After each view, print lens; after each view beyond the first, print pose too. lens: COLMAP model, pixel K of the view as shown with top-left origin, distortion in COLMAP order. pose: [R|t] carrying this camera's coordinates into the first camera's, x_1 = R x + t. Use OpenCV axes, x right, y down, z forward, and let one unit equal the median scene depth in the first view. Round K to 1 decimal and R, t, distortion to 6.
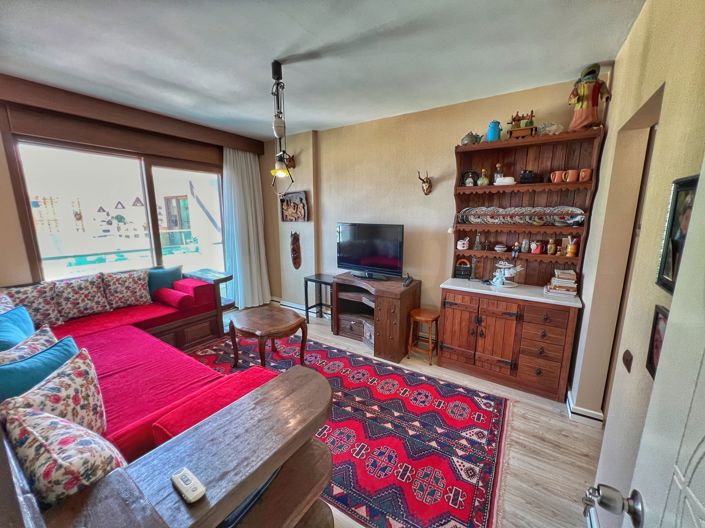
lens RADIAL K [[282.4, 0, 353.6], [0, 282.4, 266.0], [0, 0, 1]] dist [0.000225, 0.000001]
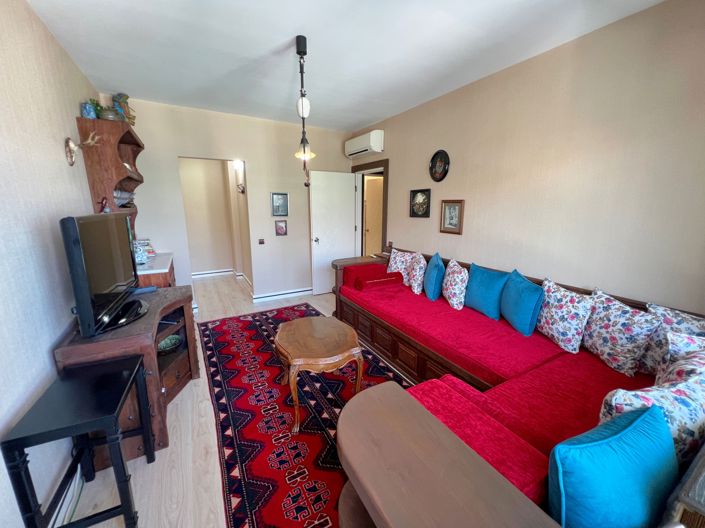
lens RADIAL K [[284.2, 0, 350.4], [0, 284.2, 263.5], [0, 0, 1]] dist [-0.001009, -0.000069]
pose [[-0.889577, -0.097095, 0.446346, -0.944939], [0.077549, 0.930861, 0.357049, -0.344720], [-0.450154, 0.352237, -0.820543, 2.035165]]
